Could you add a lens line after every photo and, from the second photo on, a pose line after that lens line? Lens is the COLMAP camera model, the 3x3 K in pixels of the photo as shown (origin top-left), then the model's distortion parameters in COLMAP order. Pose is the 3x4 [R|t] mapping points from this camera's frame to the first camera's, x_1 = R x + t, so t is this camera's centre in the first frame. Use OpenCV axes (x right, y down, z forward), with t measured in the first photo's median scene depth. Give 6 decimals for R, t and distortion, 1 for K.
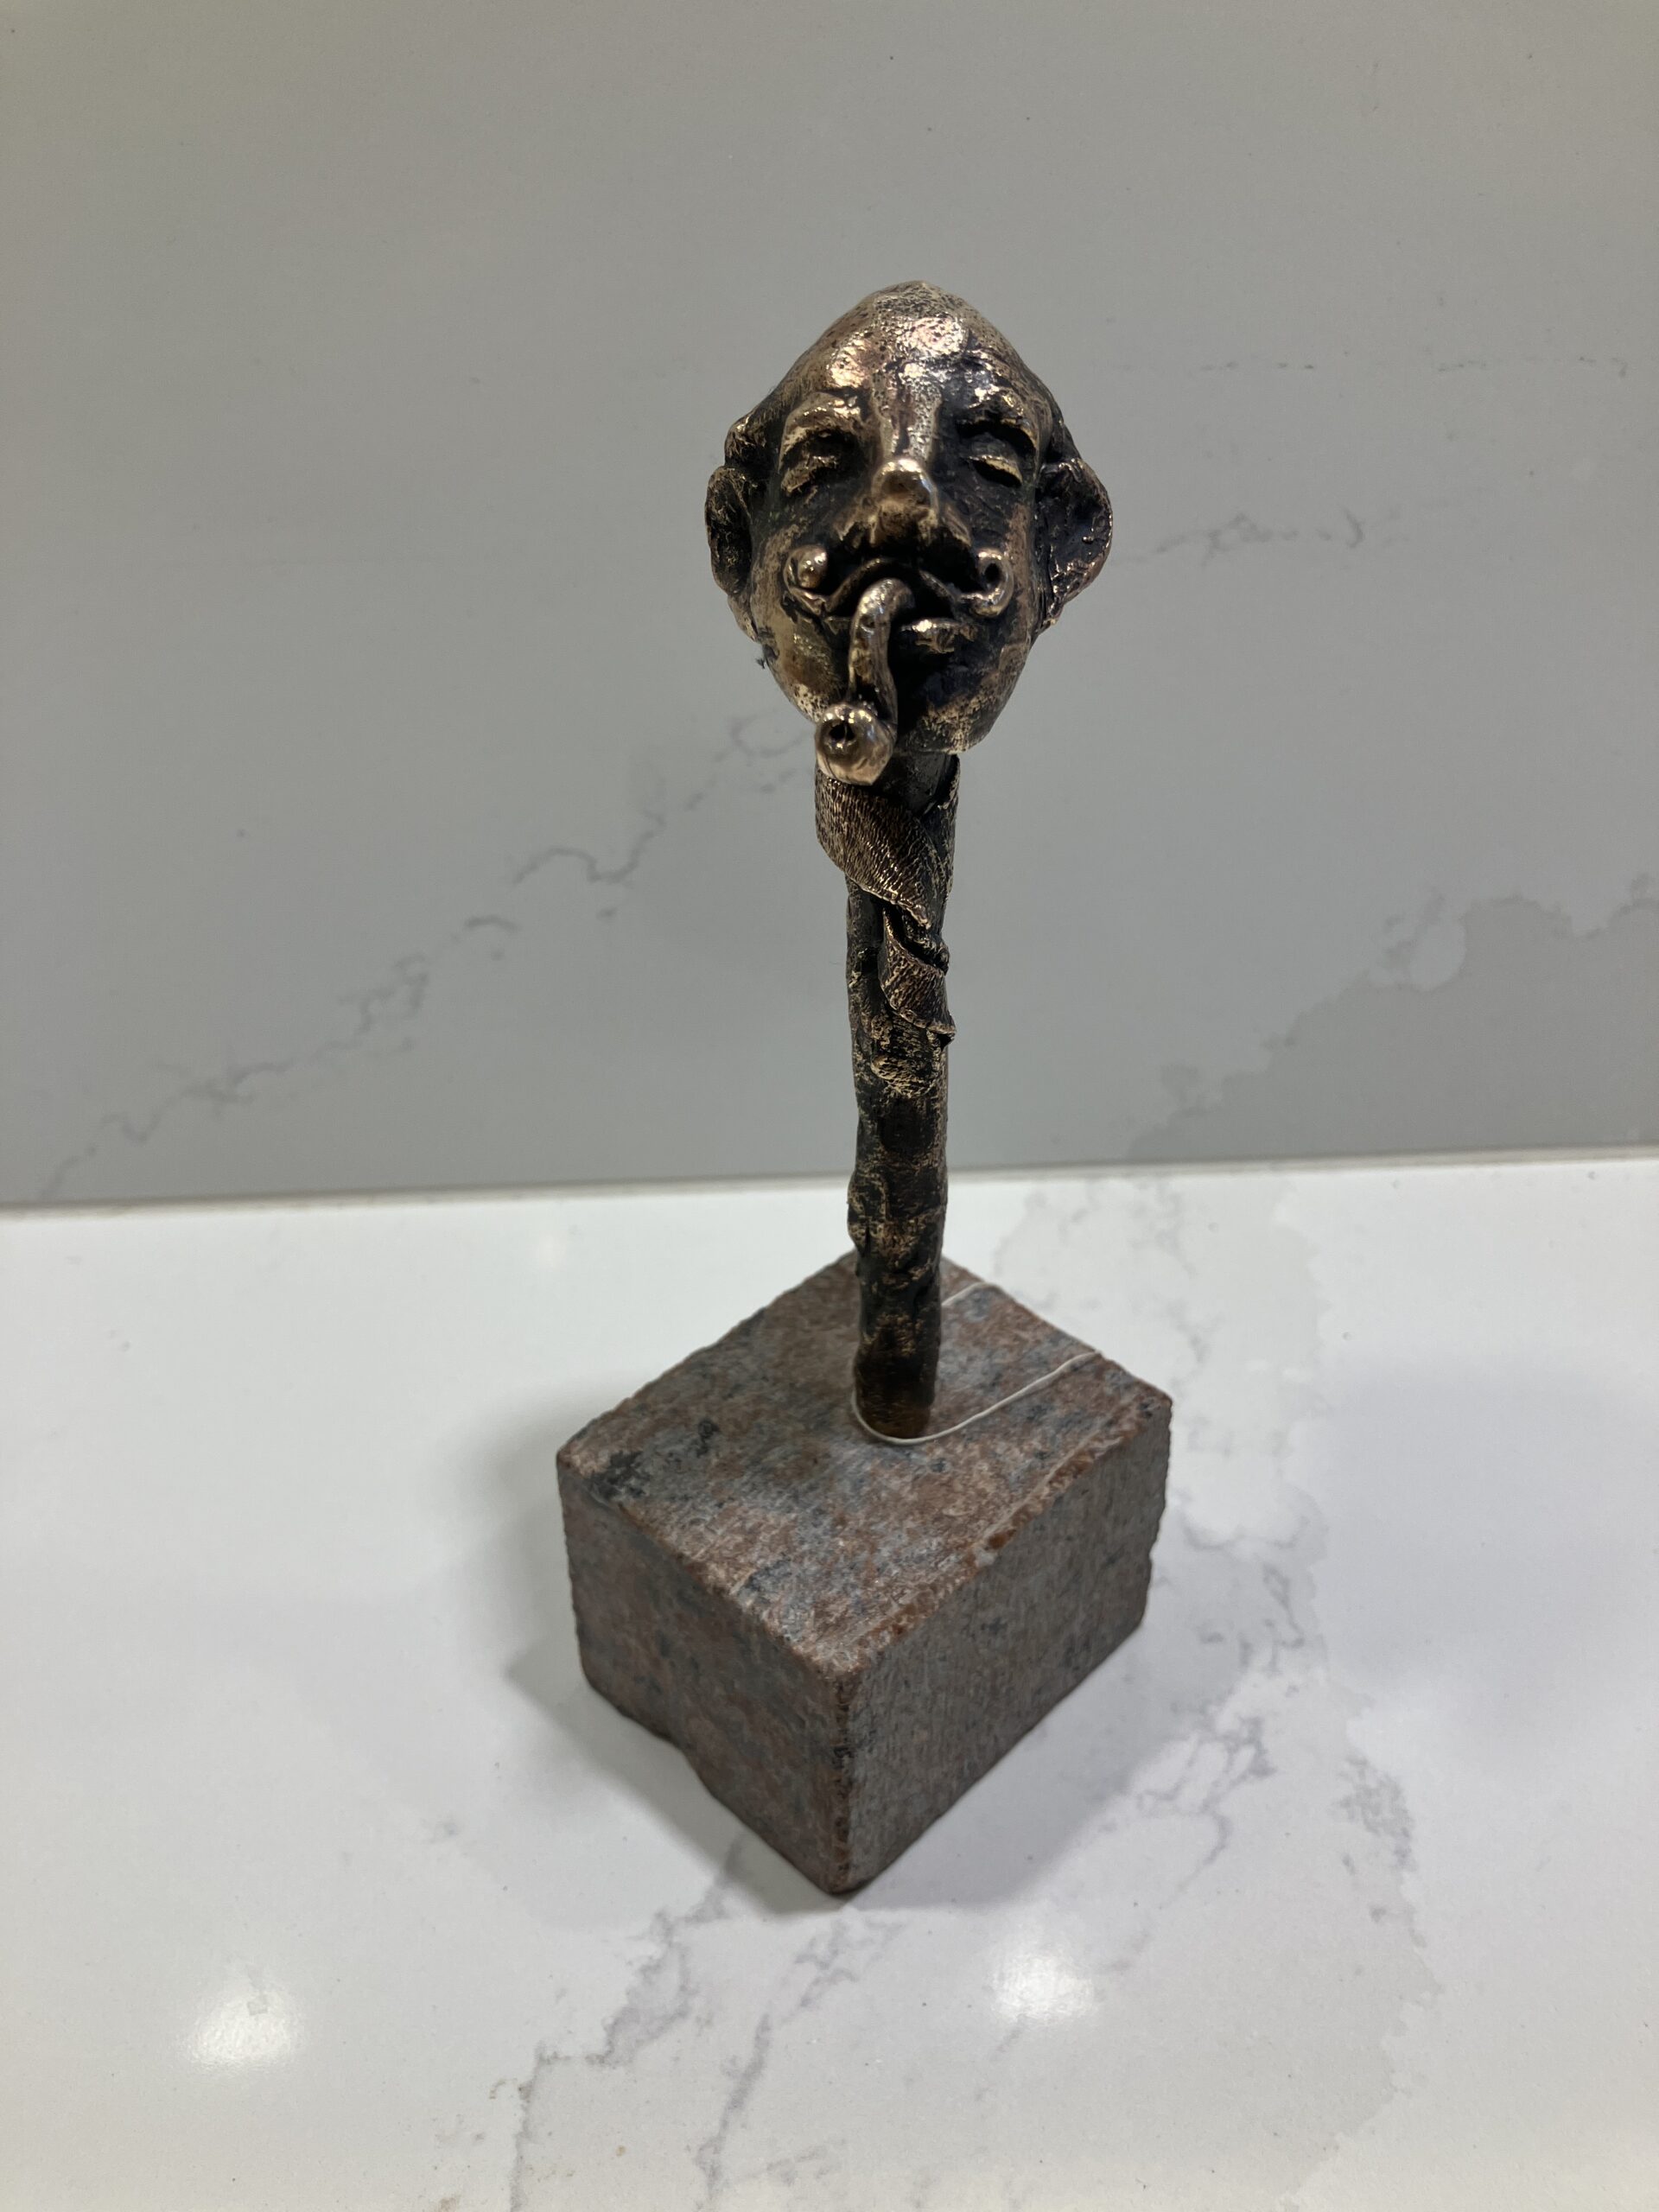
lens RADIAL K [[1869.5, 0, 844.6], [0, 1869.5, 1076.4], [0, 0, 1]] dist [-0.008770, -0.005212]
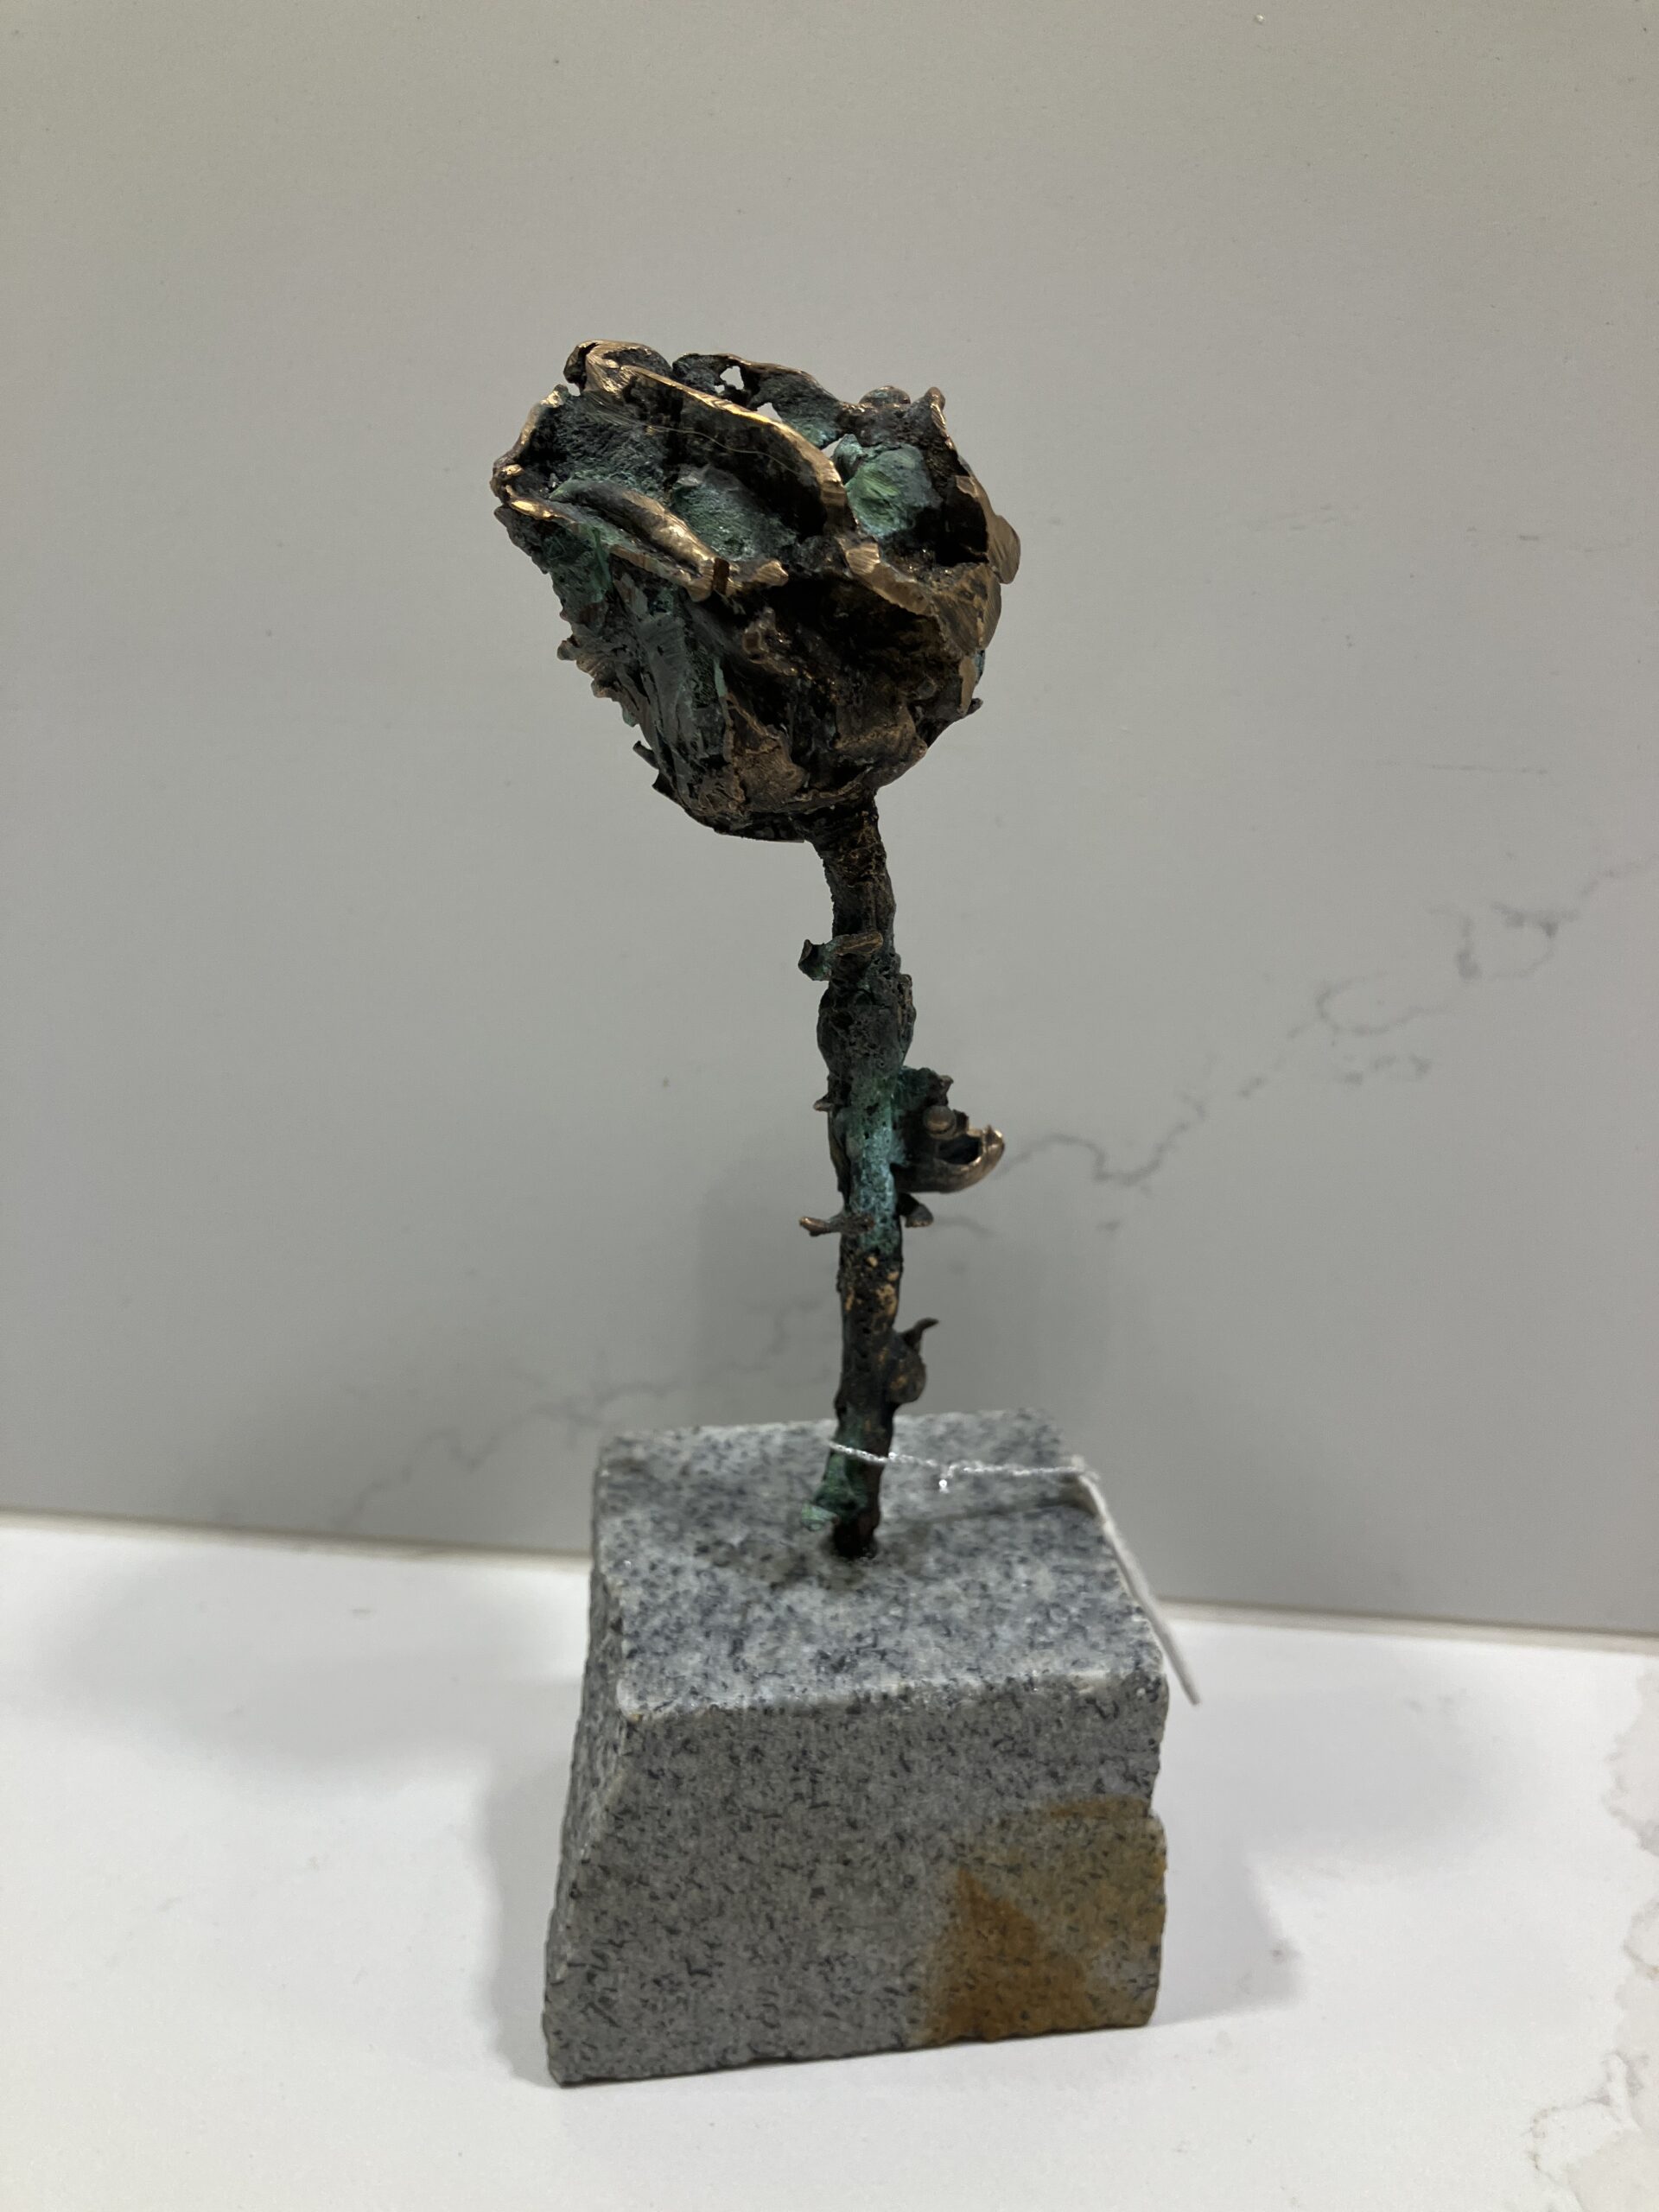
lens RADIAL K [[1869.5, 0, 863.0], [0, 1869.5, 1102.7], [0, 0, 1]] dist [-0.008770, -0.005212]
pose [[0.988125, 0.081940, -0.129982, -0.151798], [-0.105670, 0.976524, -0.187711, 0.017951], [0.111549, 0.199217, 0.973586, 0.278860]]
